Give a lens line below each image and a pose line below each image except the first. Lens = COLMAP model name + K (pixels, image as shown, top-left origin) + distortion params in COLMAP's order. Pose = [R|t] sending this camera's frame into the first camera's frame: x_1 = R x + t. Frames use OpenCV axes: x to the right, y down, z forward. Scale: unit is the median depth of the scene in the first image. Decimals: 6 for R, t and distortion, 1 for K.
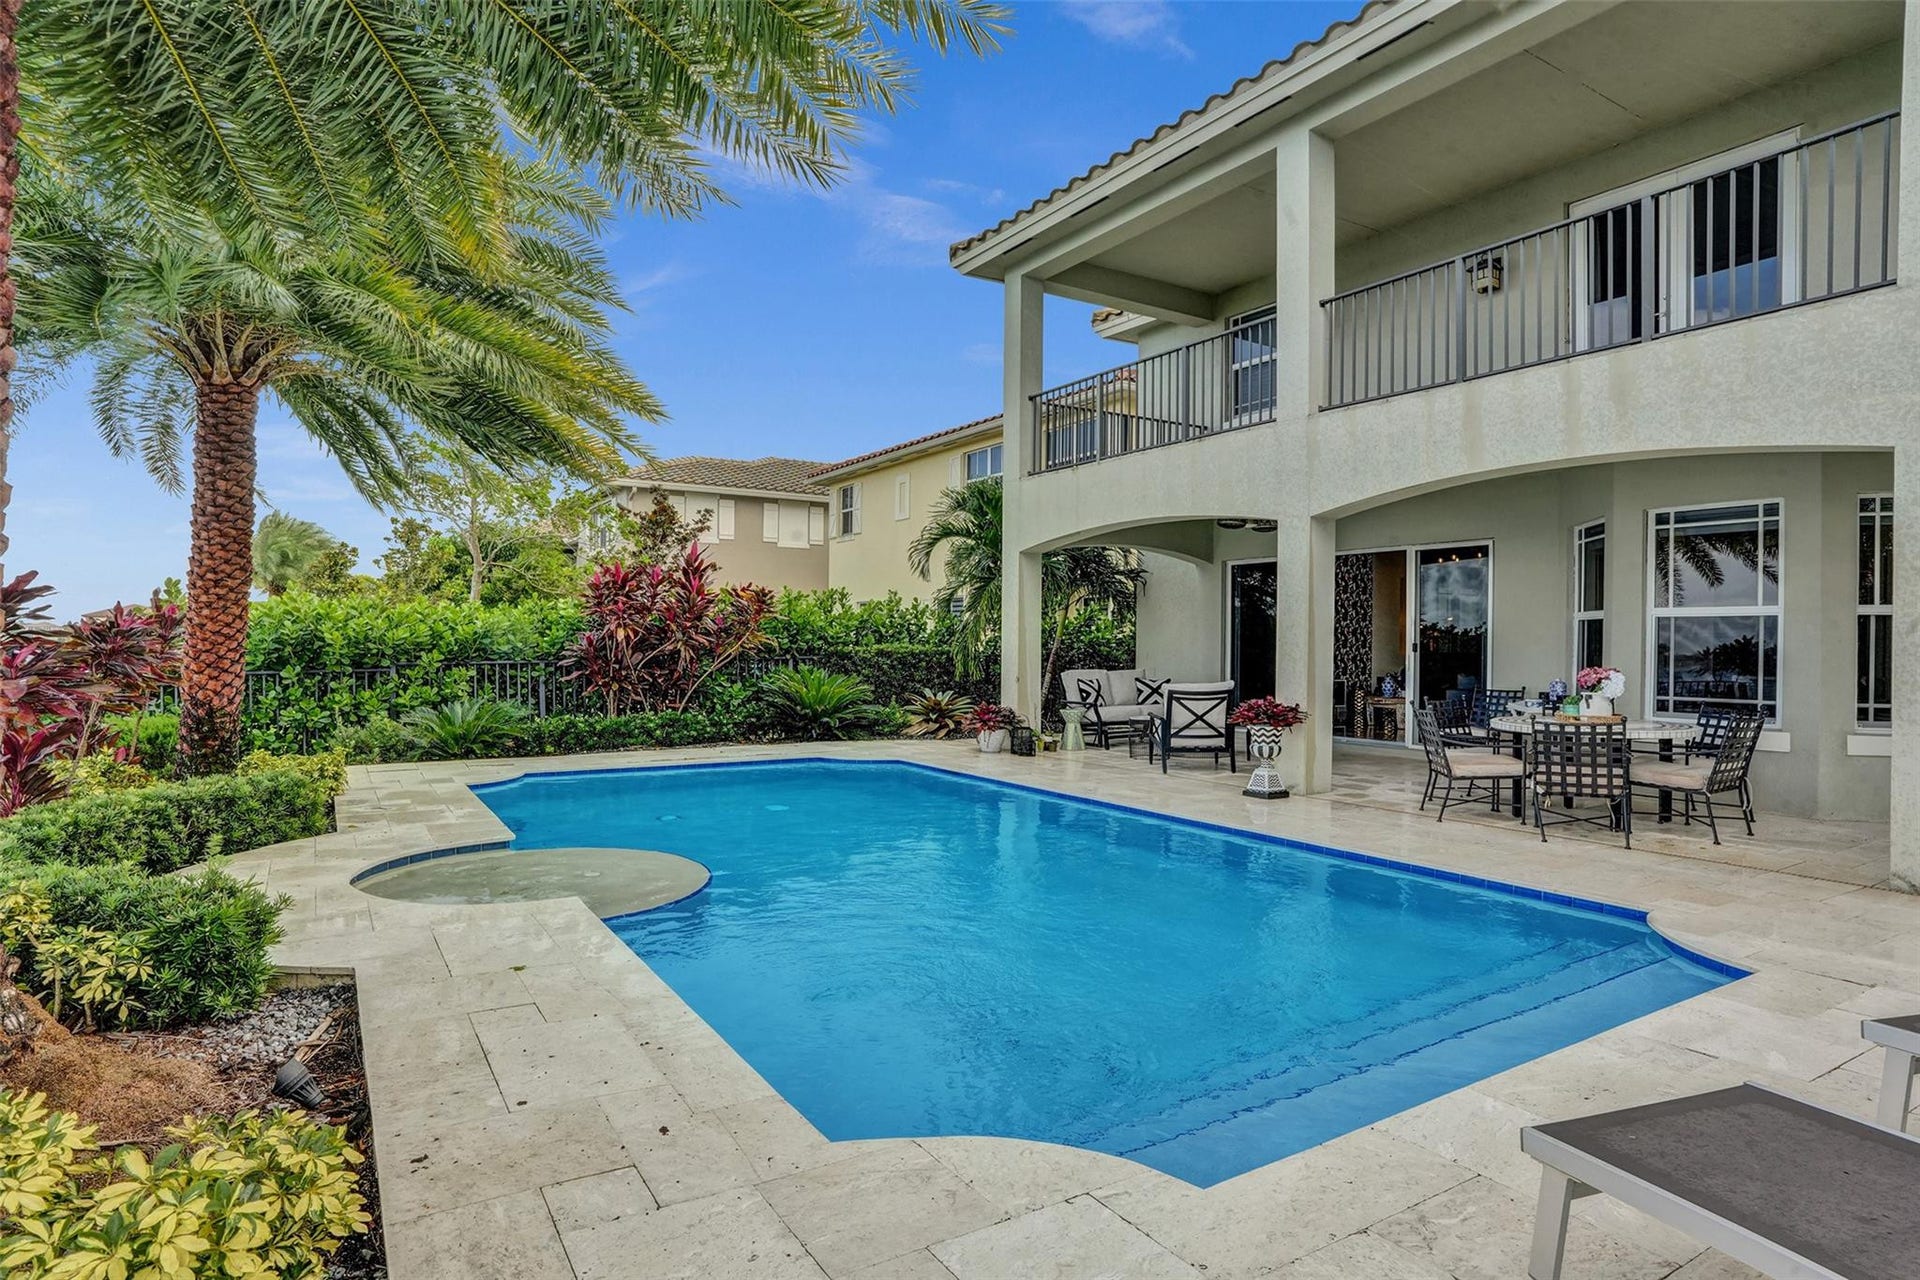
lens RADIAL K [[1059.4, 0, 964.7], [0, 1059.4, 654.2], [0, 0, 1]] dist [-0.043814, 0.028276]
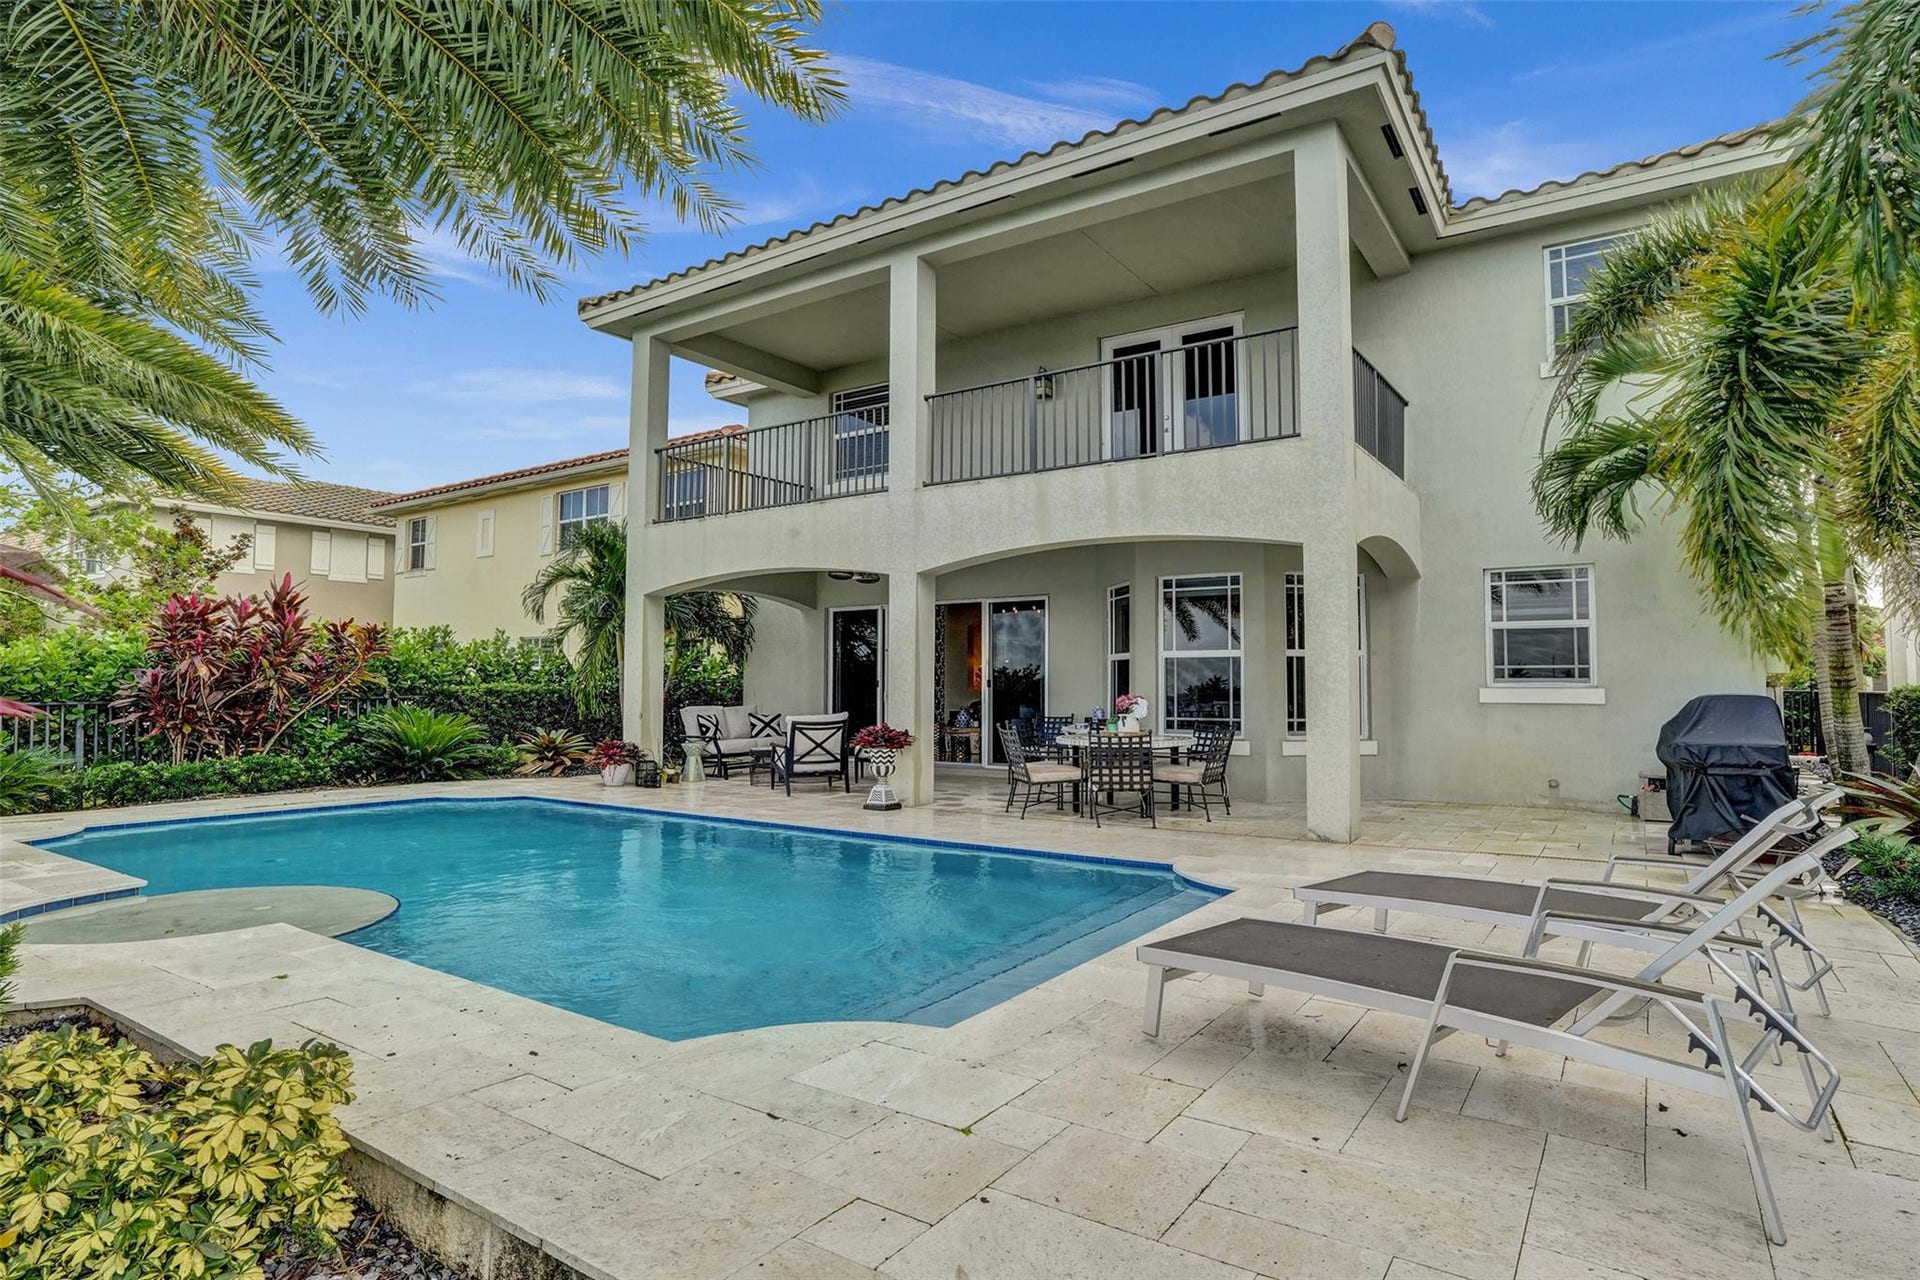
lens RADIAL K [[1059.4, 0, 964.7], [0, 1059.4, 654.2], [0, 0, 1]] dist [-0.043814, 0.028276]
pose [[0.915449, 0.008015, 0.402354, -0.082547], [0.009020, 0.999142, -0.040425, 0.008726], [-0.402332, 0.040637, 0.914591, -0.093743]]
